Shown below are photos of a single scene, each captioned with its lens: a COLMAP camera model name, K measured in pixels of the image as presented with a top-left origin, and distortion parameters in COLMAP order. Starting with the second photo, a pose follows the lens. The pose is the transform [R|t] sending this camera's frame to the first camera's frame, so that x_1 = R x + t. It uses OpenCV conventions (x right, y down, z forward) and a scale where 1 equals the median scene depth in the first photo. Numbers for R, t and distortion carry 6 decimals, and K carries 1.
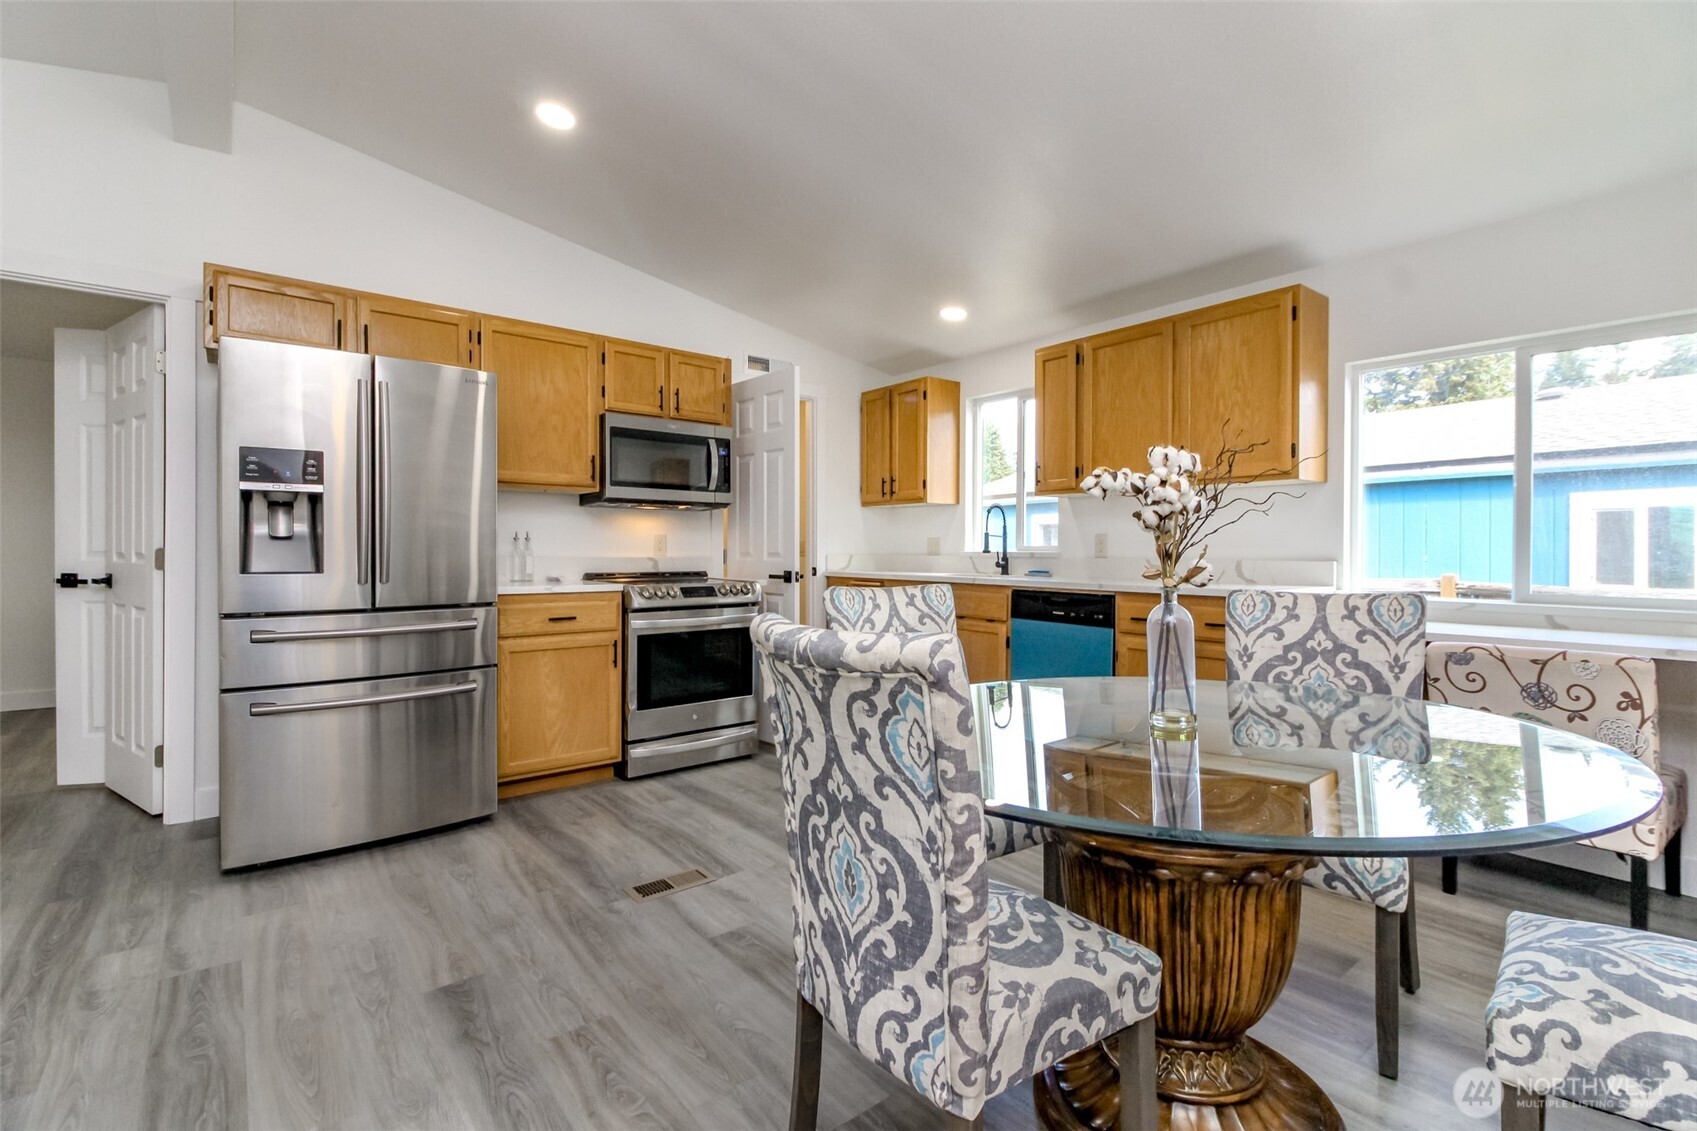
lens RADIAL K [[773.0, 0, 854.3], [0, 773.0, 555.4], [0, 0, 1]] dist [0.010957, -0.008752]
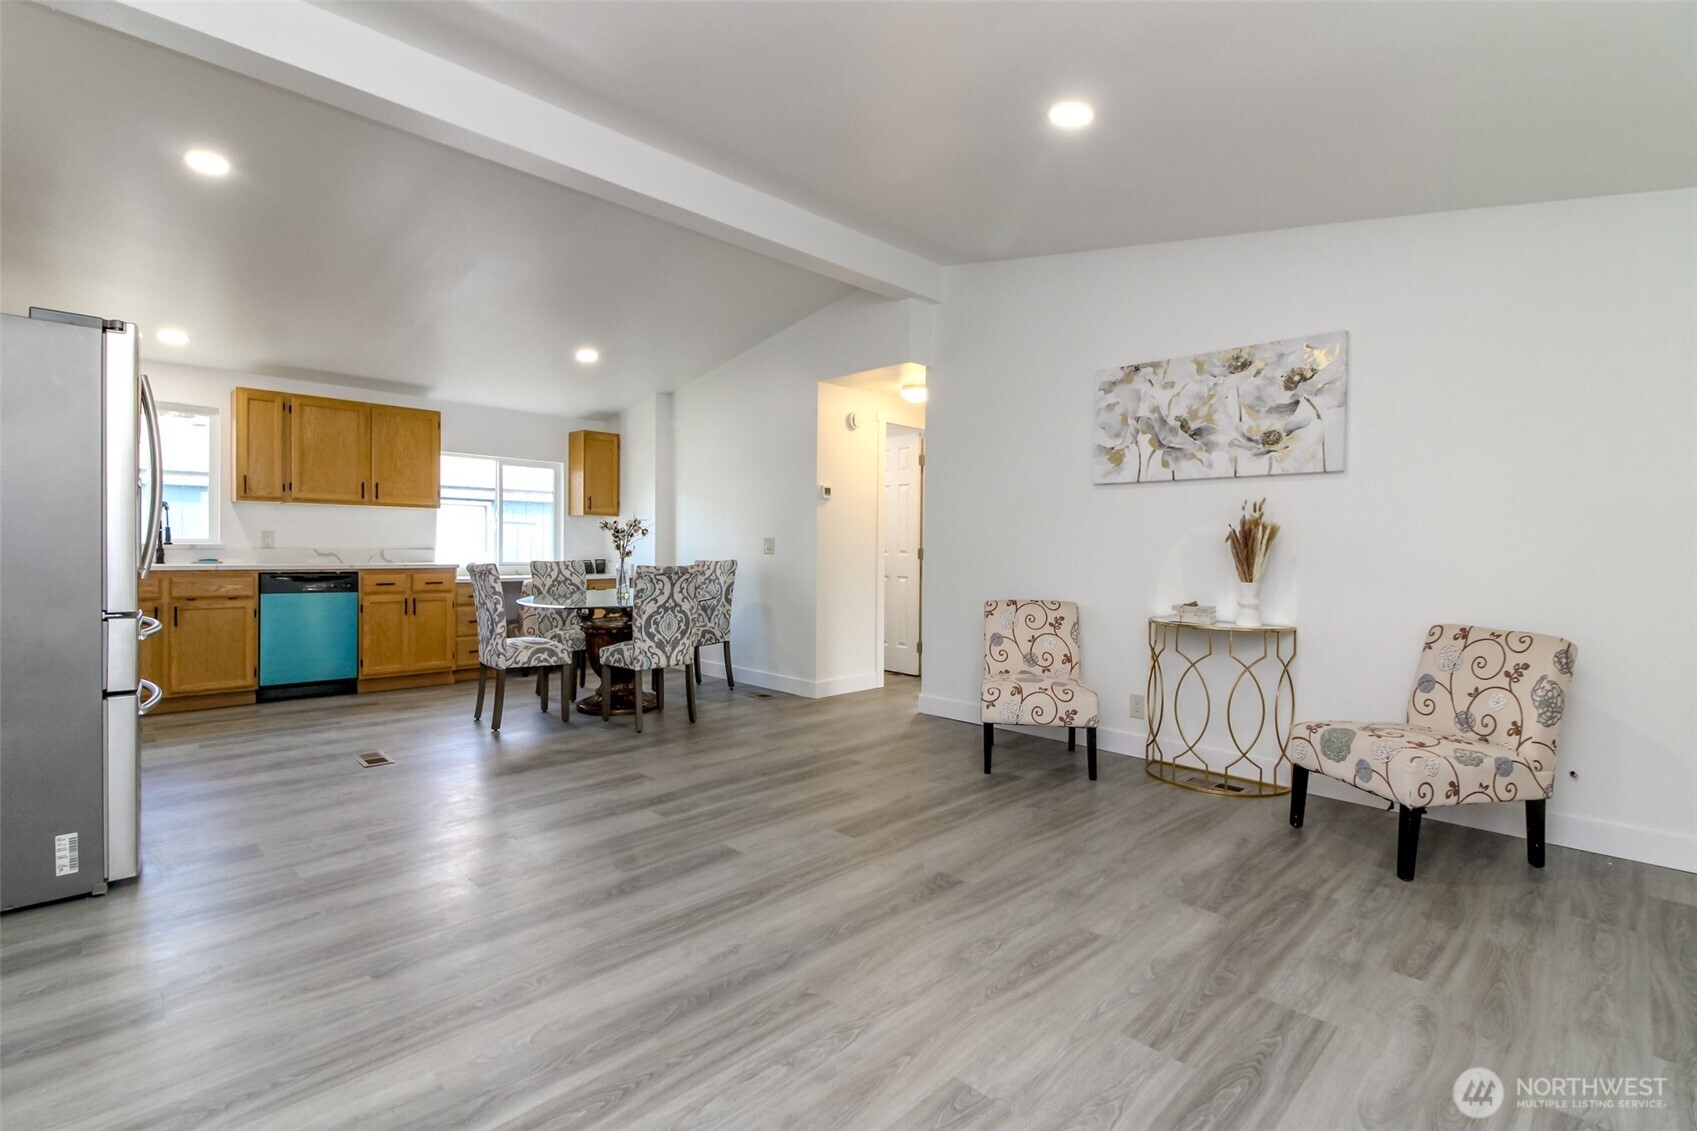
lens RADIAL K [[773.0, 0, 830.6], [0, 773.0, 553.4], [0, 0, 1]] dist [0.010957, -0.008752]
pose [[-0.110186, -0.009011, 0.993870, -1.468363], [-0.003917, 0.999955, 0.008632, -0.004000], [-0.993903, -0.002942, -0.110217, 0.207189]]
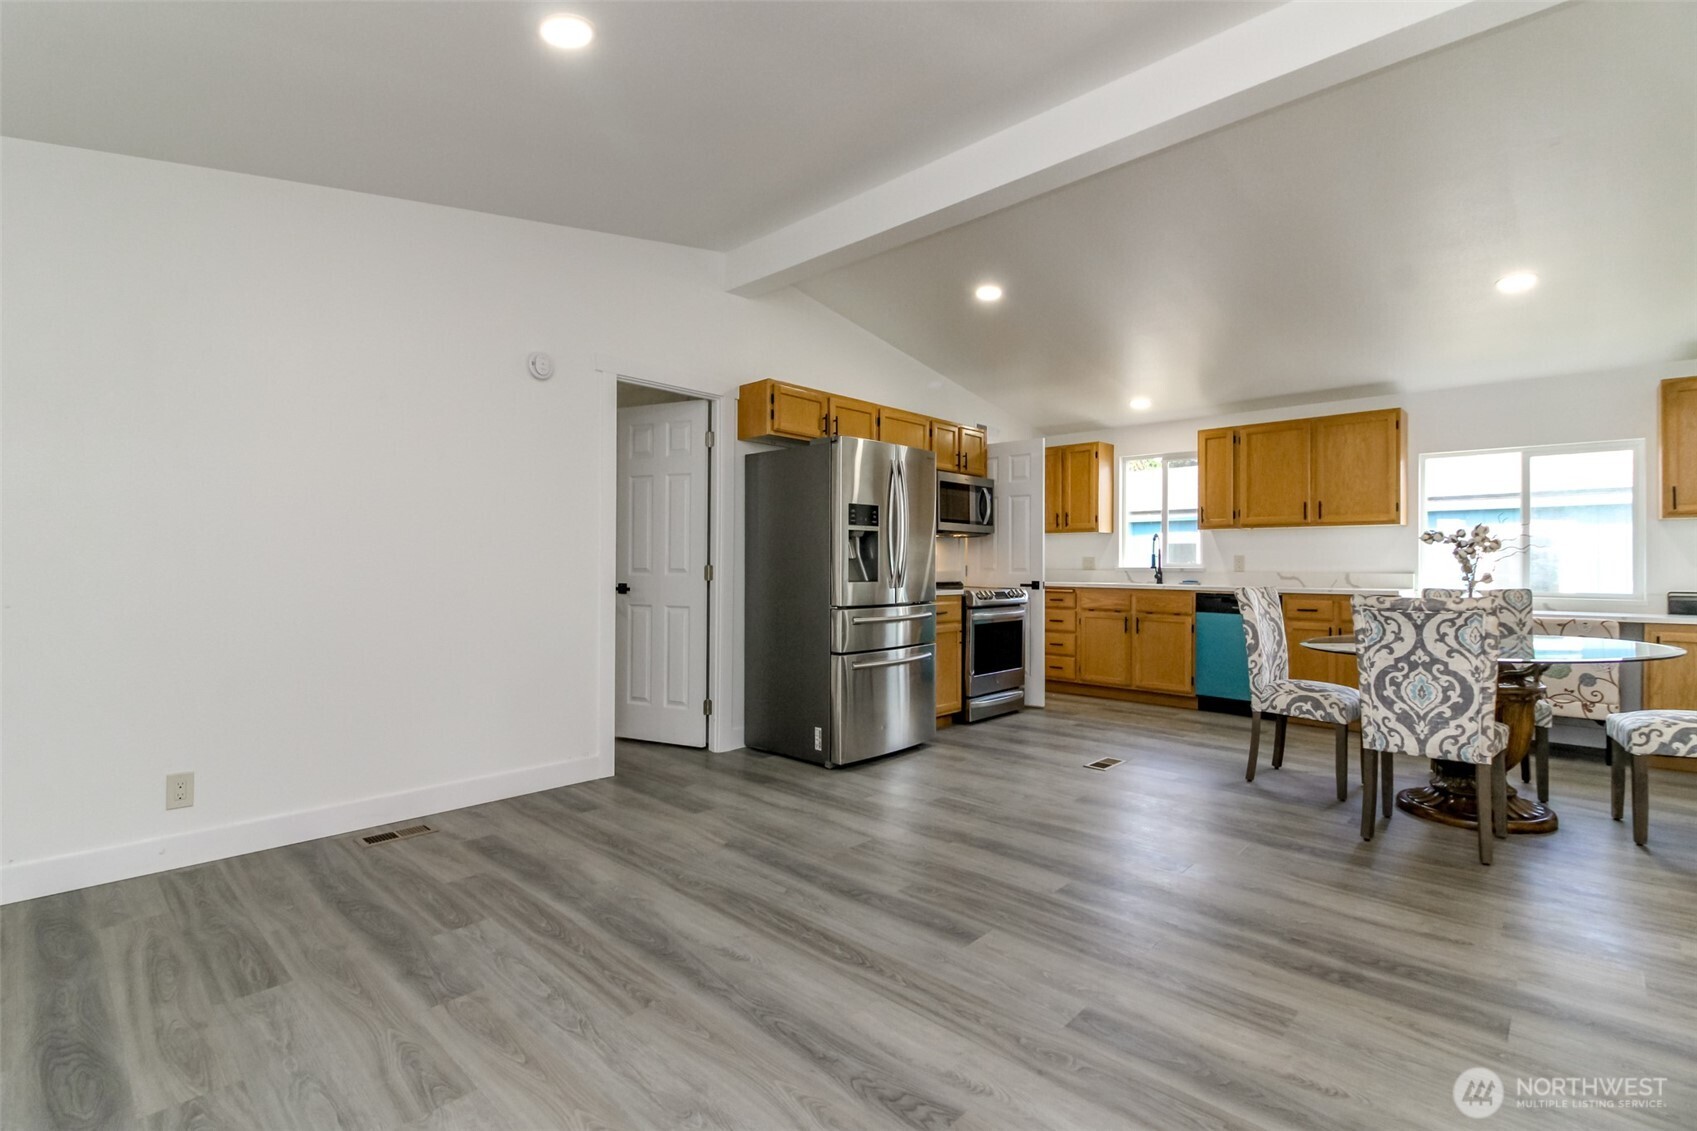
lens RADIAL K [[773.0, 0, 850.2], [0, 773.0, 571.7], [0, 0, 1]] dist [0.010957, -0.008752]
pose [[0.989855, -0.000983, 0.142079, -0.806760], [0.000599, 0.999996, 0.002743, -0.001300], [-0.142081, -0.002630, 0.989852, -0.469645]]
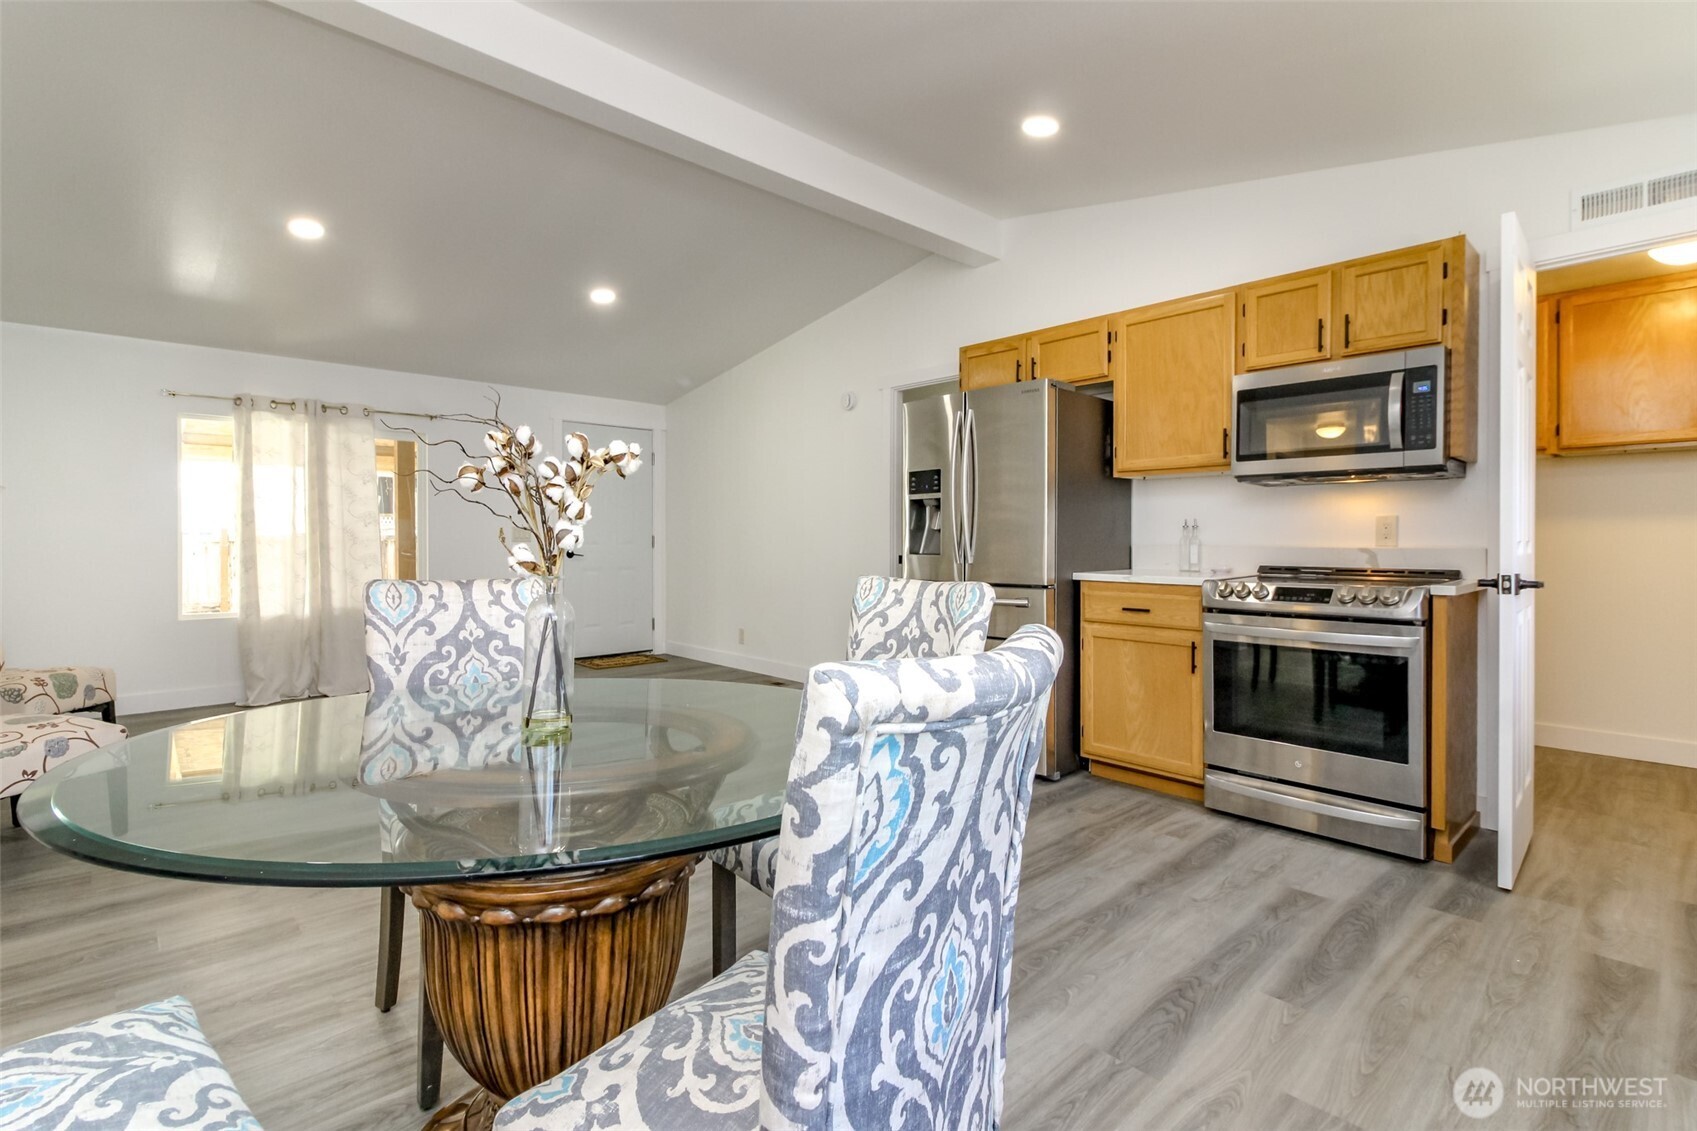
lens RADIAL K [[773.0, 0, 831.1], [0, 773.0, 557.4], [0, 0, 1]] dist [0.010957, -0.008752]
pose [[0.077018, 0.026201, -0.996685, 0.581160], [-0.005508, 0.999651, 0.025853, -0.006710], [0.997014, 0.003498, 0.077136, 0.581898]]
